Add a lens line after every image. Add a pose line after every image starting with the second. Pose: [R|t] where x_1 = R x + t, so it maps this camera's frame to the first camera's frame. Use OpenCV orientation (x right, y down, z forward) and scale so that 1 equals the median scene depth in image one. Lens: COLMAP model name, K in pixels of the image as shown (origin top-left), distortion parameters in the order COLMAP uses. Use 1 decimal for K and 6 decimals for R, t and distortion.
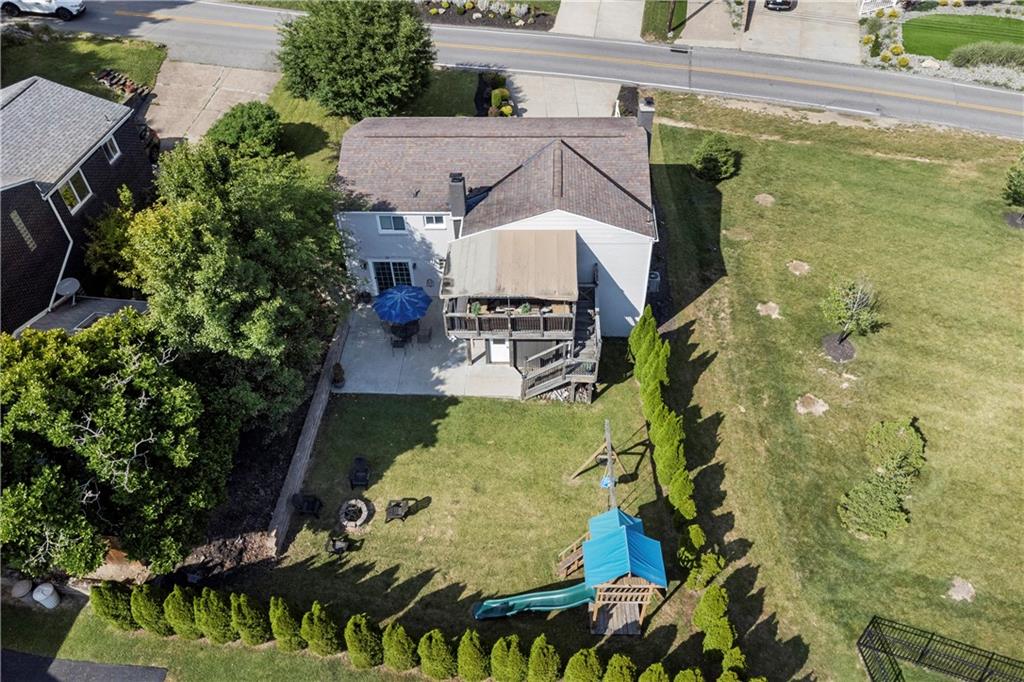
lens RADIAL K [[739.8, 0, 512.0], [0, 739.8, 341.0], [0, 0, 1]] dist [0.013104, -0.001172]
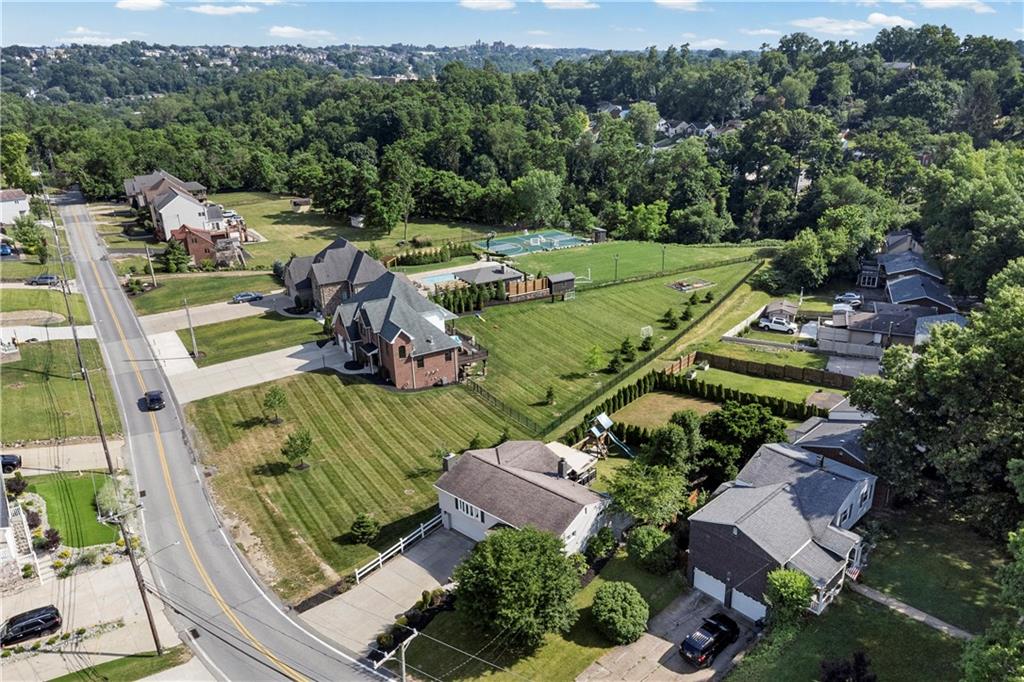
lens RADIAL K [[739.8, 0, 512.0], [0, 739.8, 341.0], [0, 0, 1]] dist [0.013104, -0.001172]
pose [[-0.784048, -0.204692, 0.585978, -1.142492], [0.446654, 0.469489, 0.761630, -2.076954], [-0.431010, 0.858884, -0.276676, 1.312422]]
